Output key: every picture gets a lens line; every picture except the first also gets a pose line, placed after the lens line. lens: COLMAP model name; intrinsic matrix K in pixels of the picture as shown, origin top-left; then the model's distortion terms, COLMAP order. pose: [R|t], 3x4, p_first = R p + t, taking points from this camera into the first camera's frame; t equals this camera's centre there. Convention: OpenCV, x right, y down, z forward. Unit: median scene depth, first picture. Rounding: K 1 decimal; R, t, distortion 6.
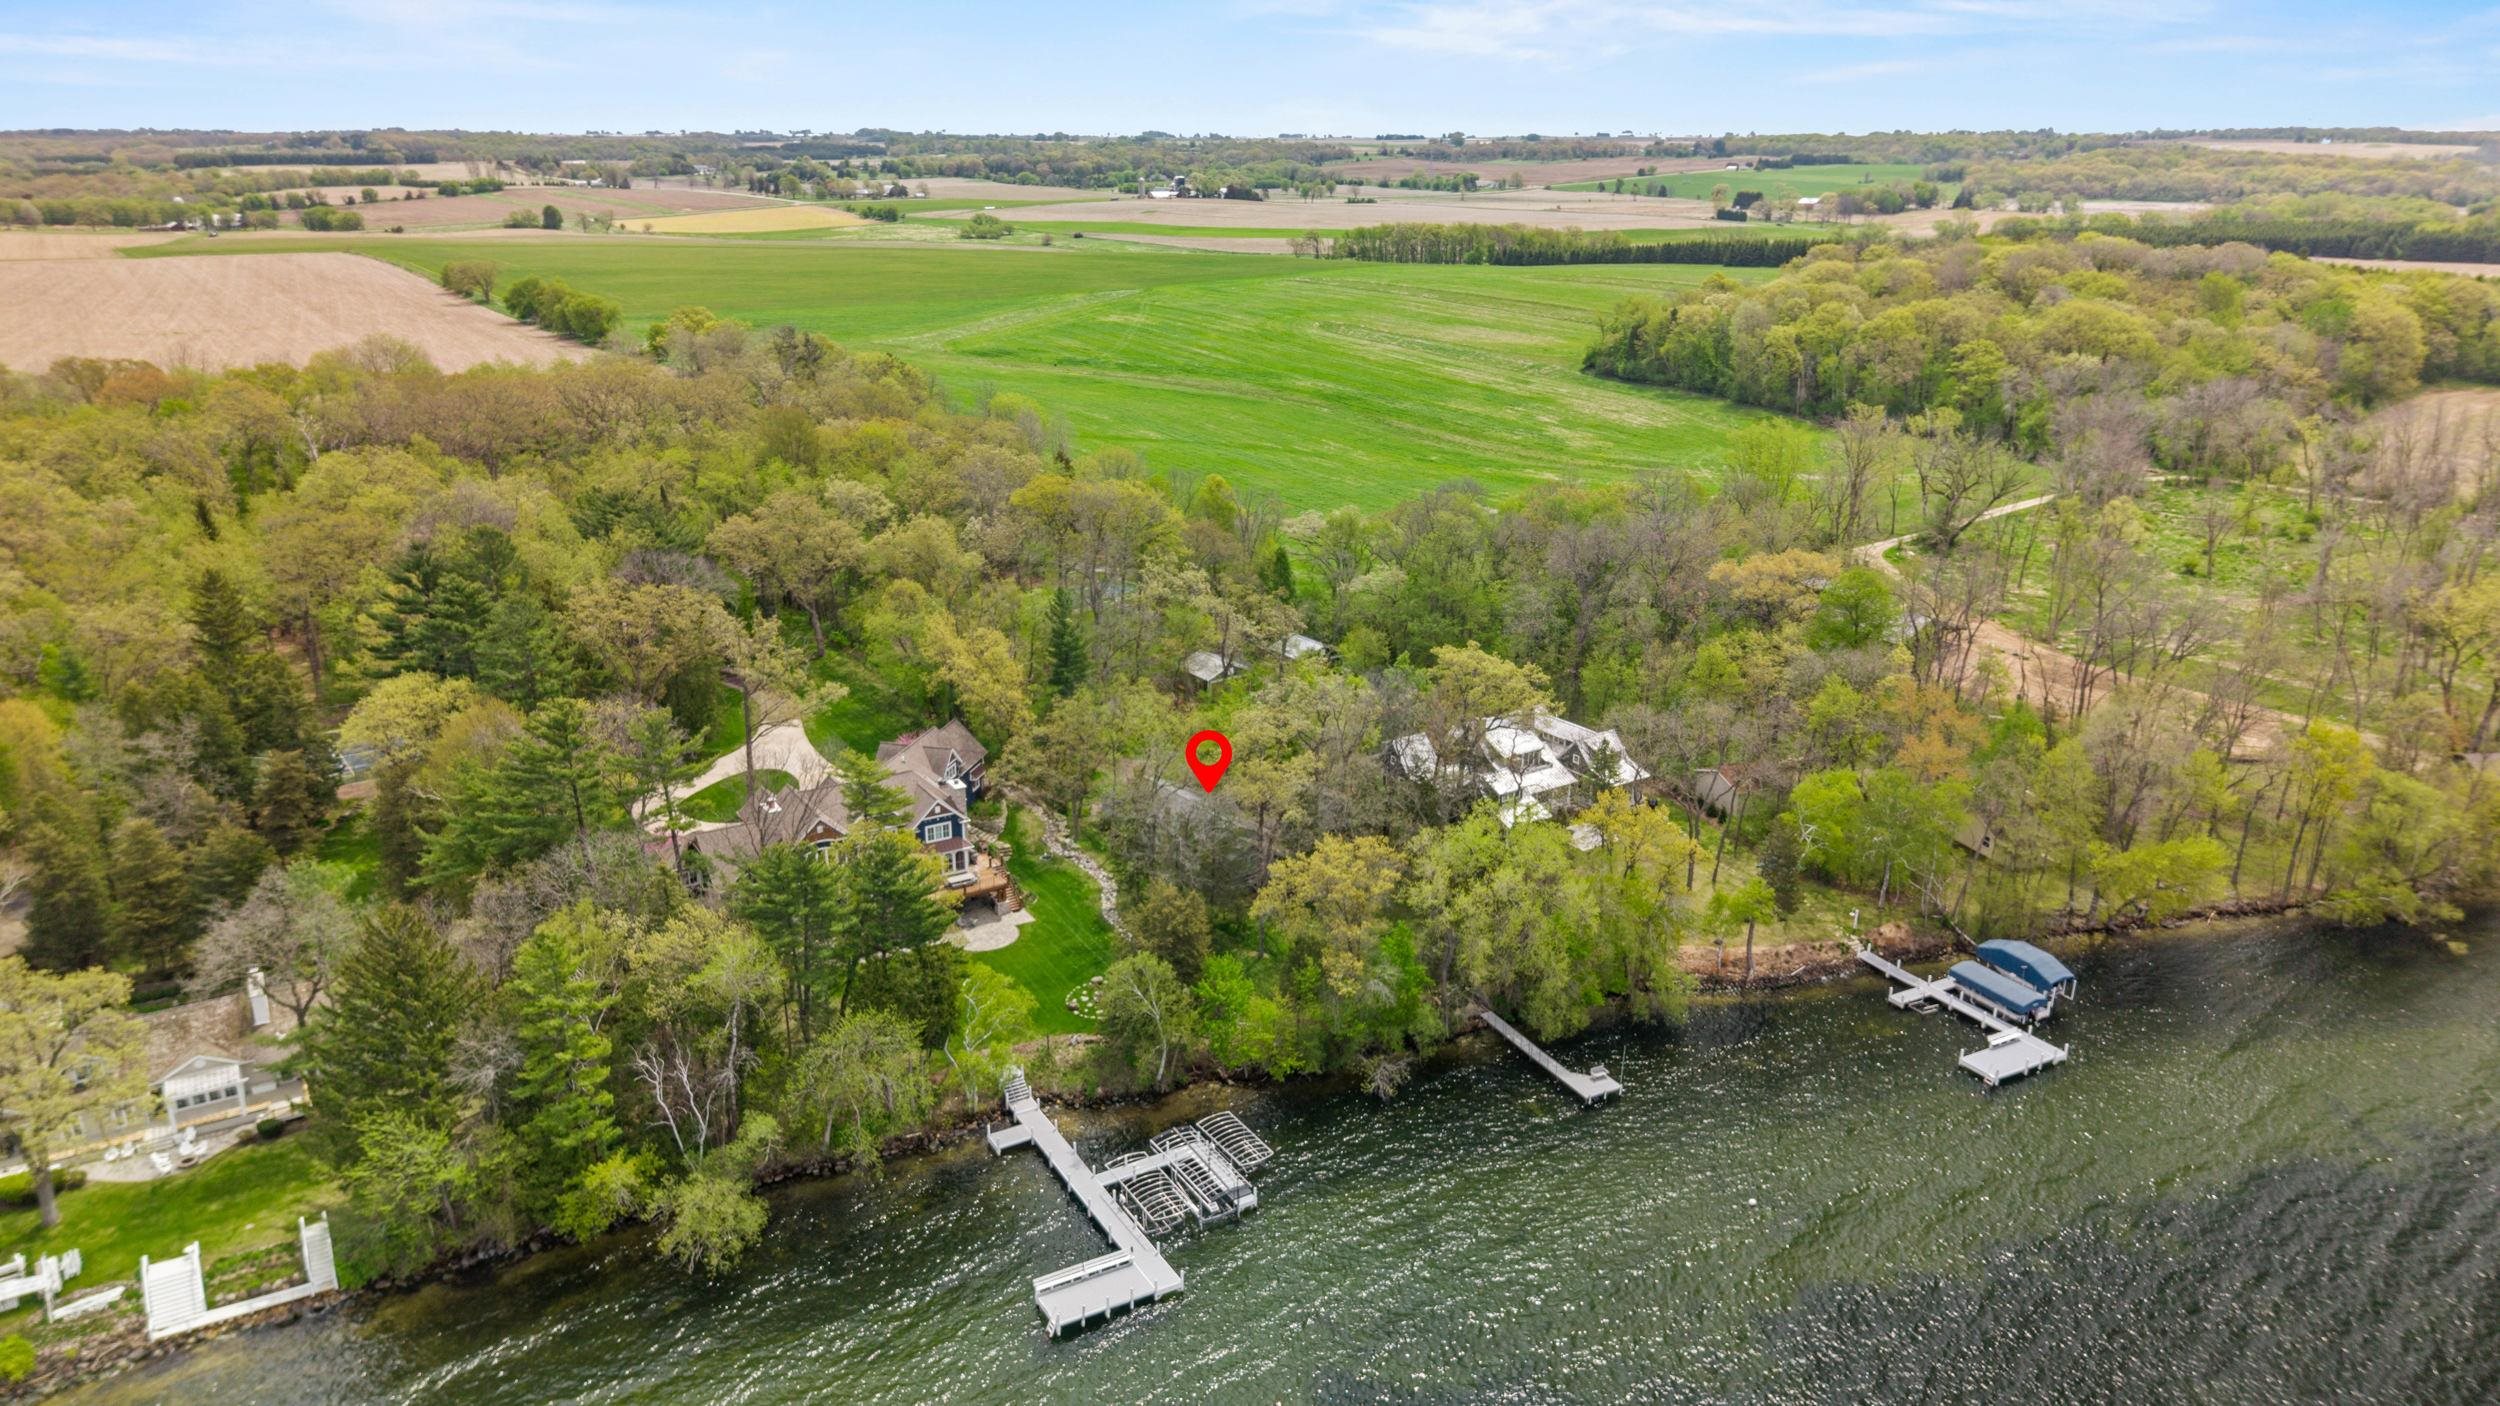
lens RADIAL K [[1663.4, 0, 1246.1], [0, 1663.4, 709.4], [0, 0, 1]] dist [0.029052, -0.025369]
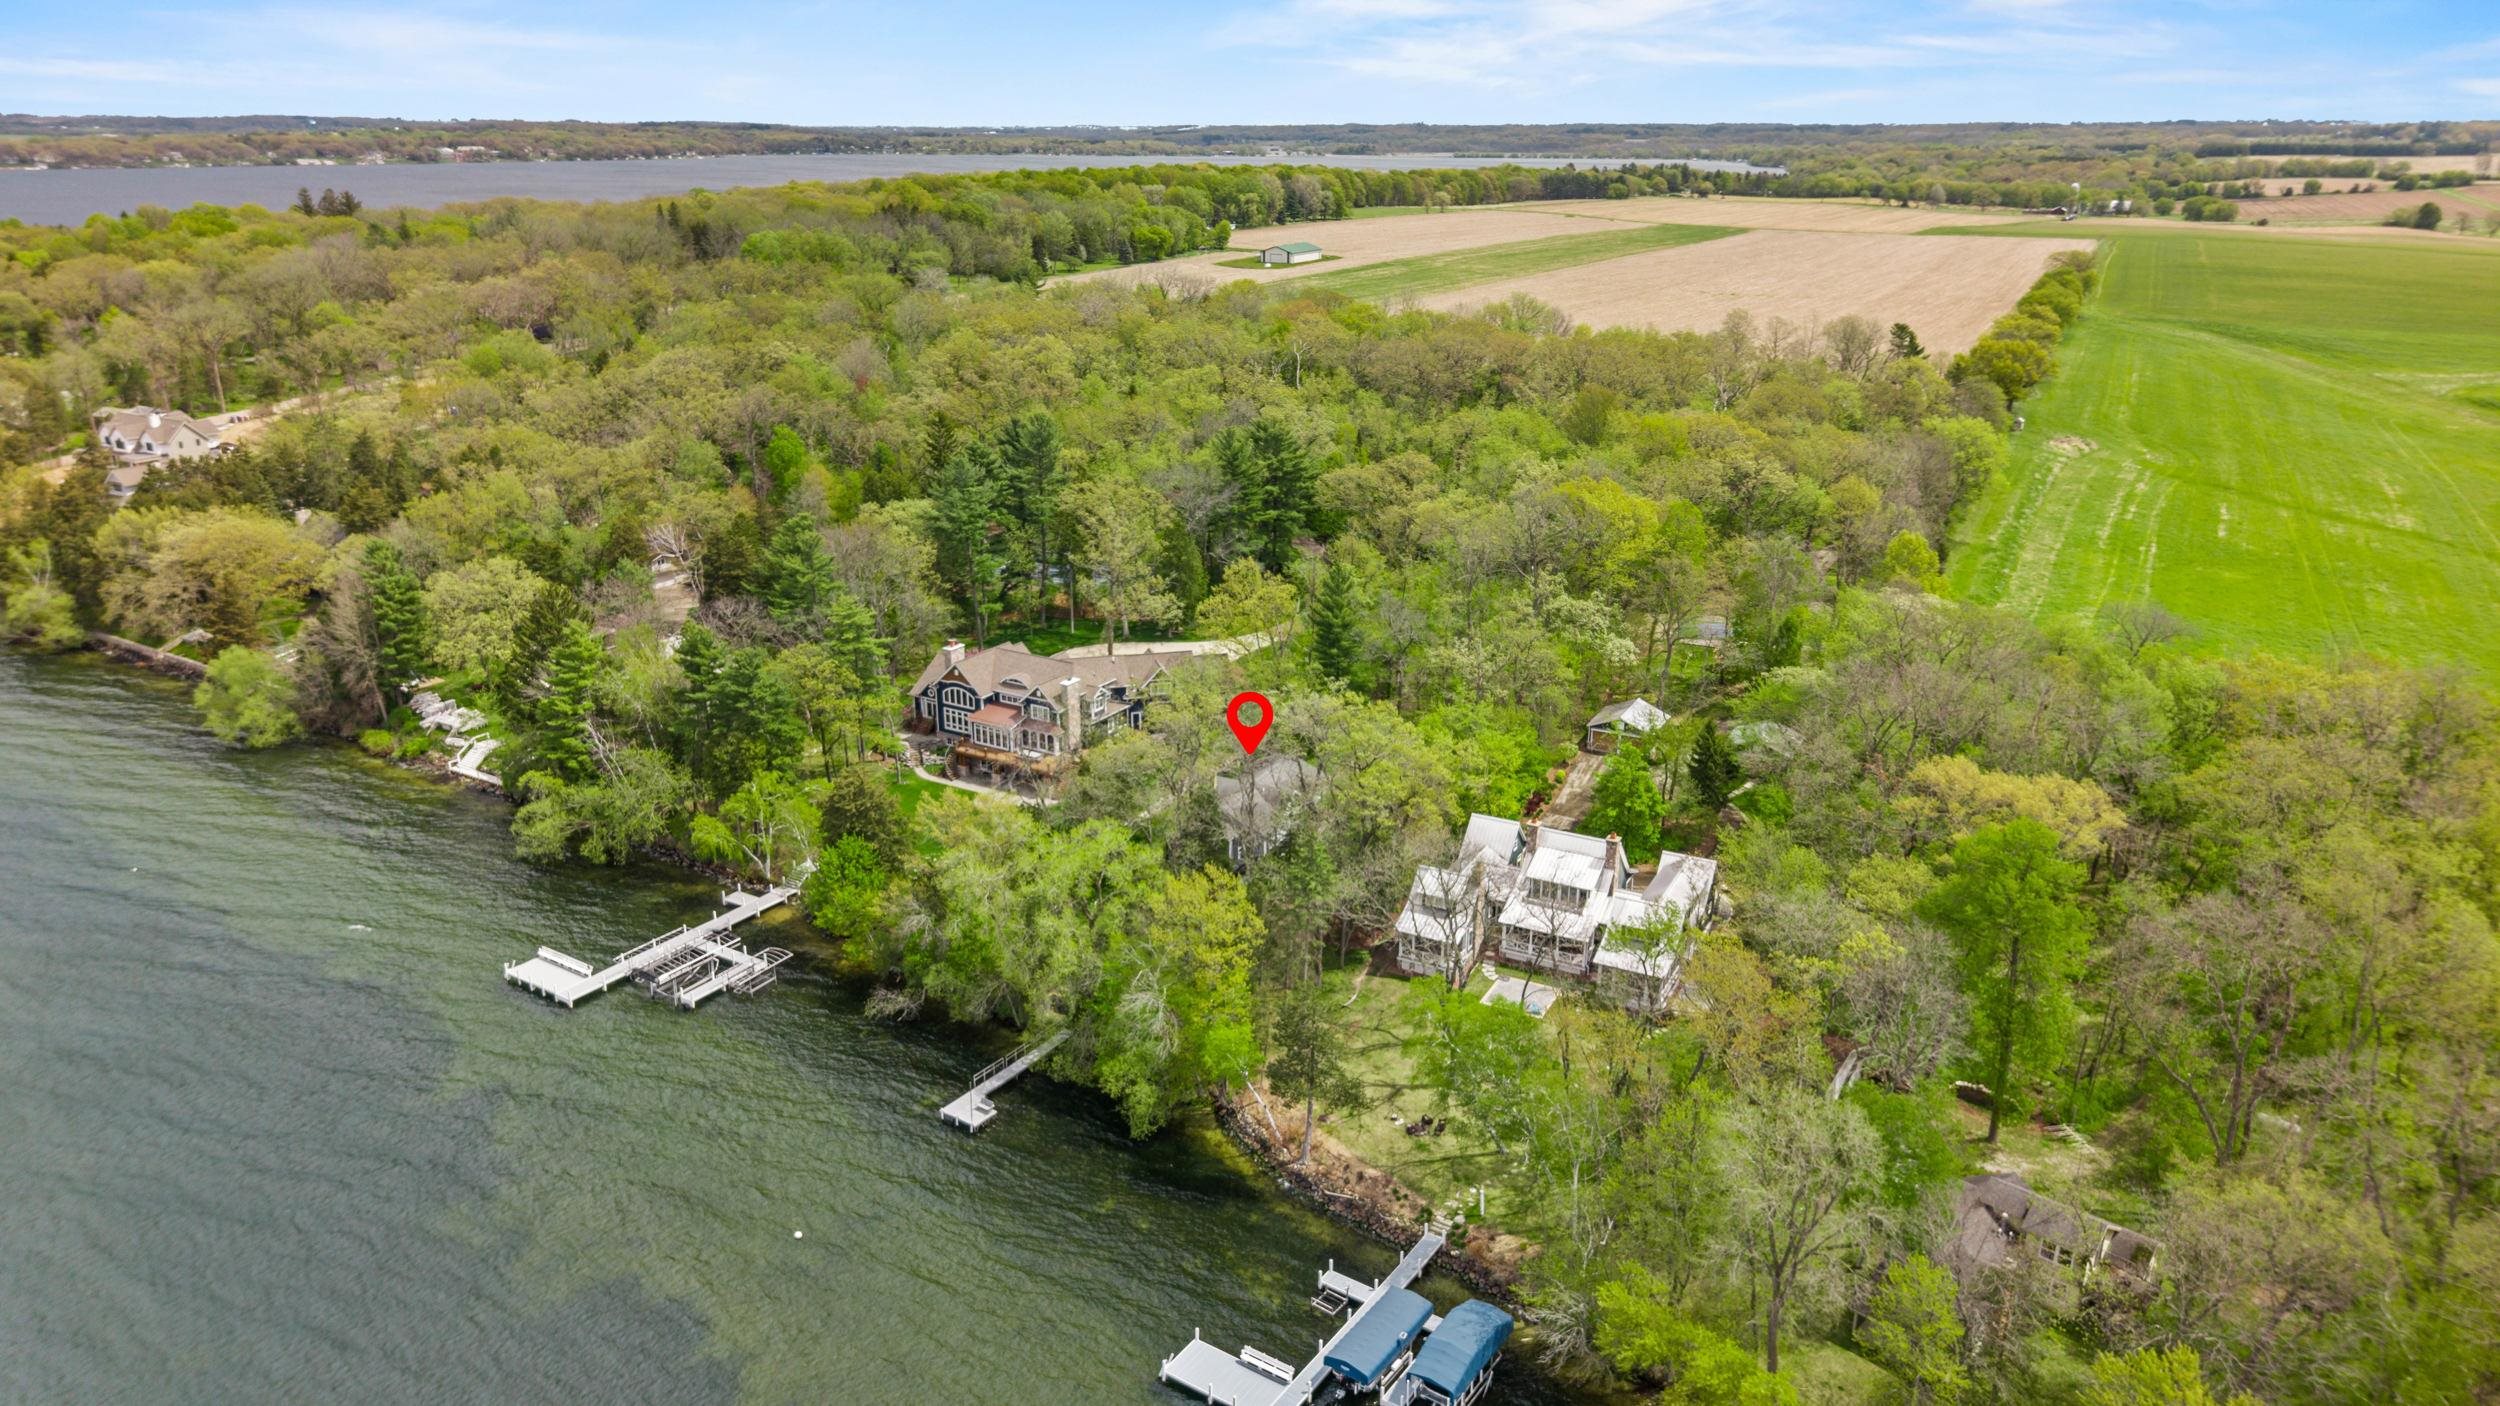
lens RADIAL K [[1663.4, 0, 1267.3], [0, 1663.4, 685.8], [0, 0, 1]] dist [0.029052, -0.025369]
pose [[0.470691, 0.278921, -0.837051, 0.904464], [-0.285119, 0.945899, 0.154863, -0.179394], [0.834960, 0.165766, 0.524751, 0.530349]]
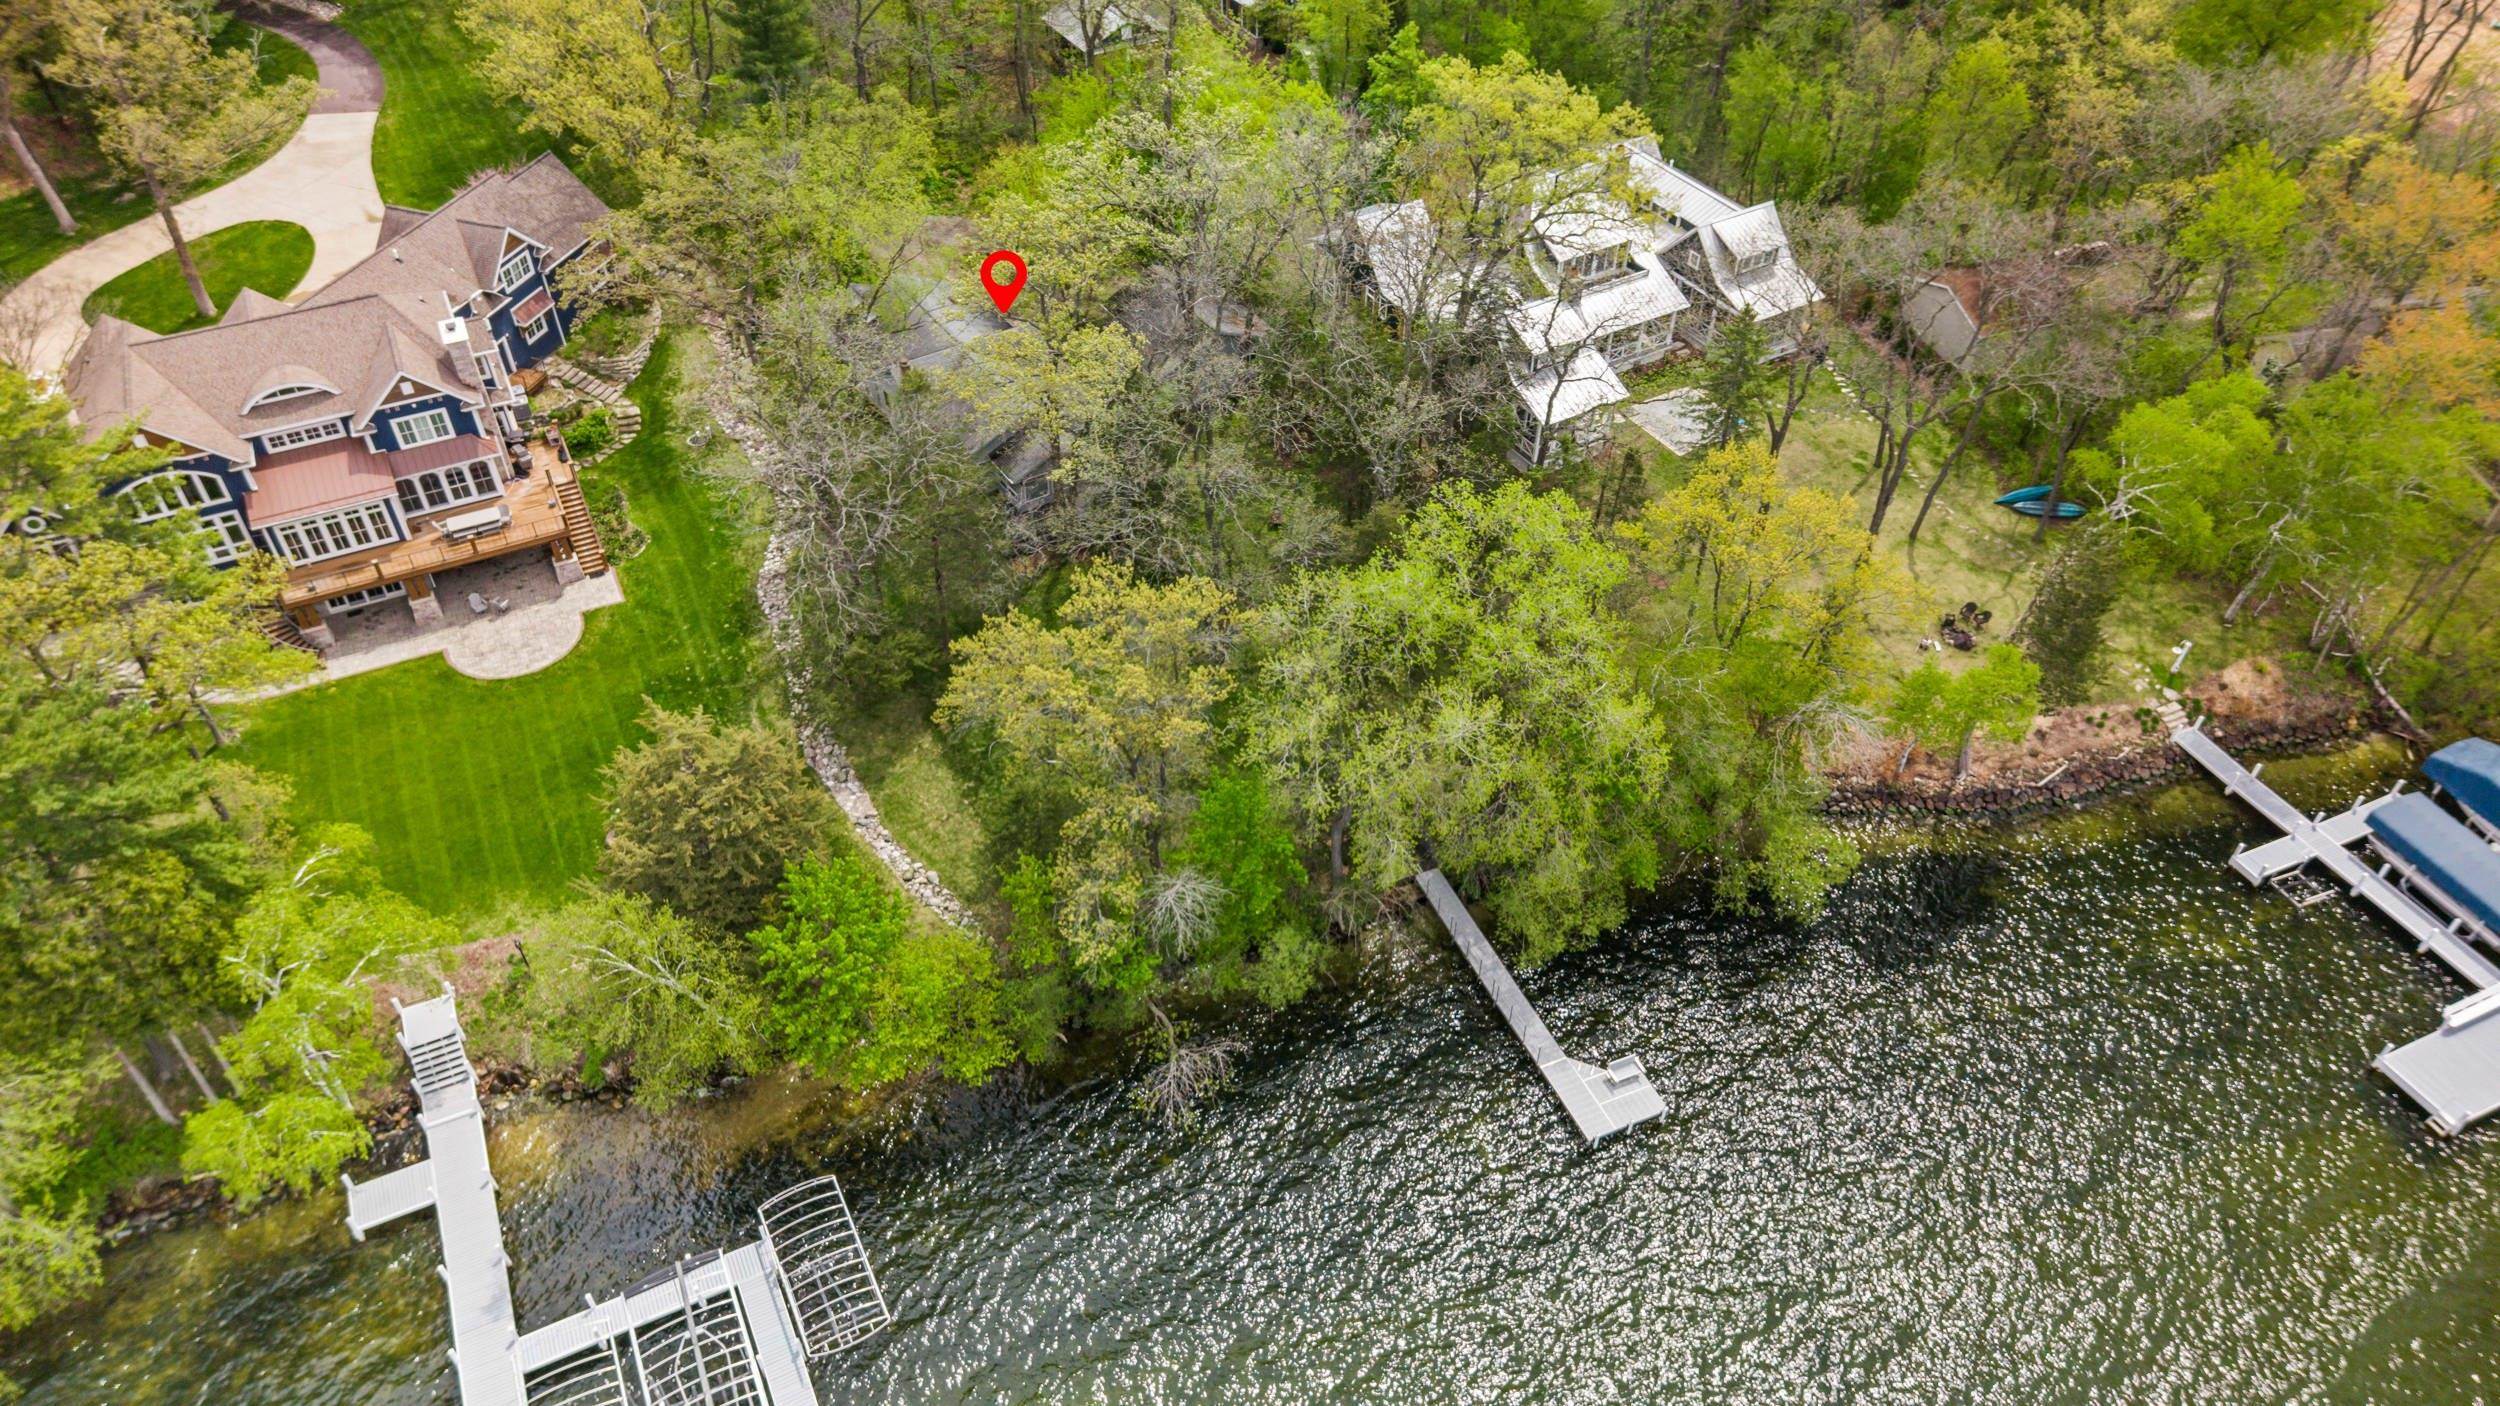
lens RADIAL K [[1663.4, 0, 1246.2], [0, 1663.4, 706.7], [0, 0, 1]] dist [0.029052, -0.025369]
pose [[0.997427, 0.049806, -0.051559, 0.106927], [-0.024322, 0.911682, 0.410177, -0.070364], [0.067435, -0.407867, 0.910548, 0.522804]]
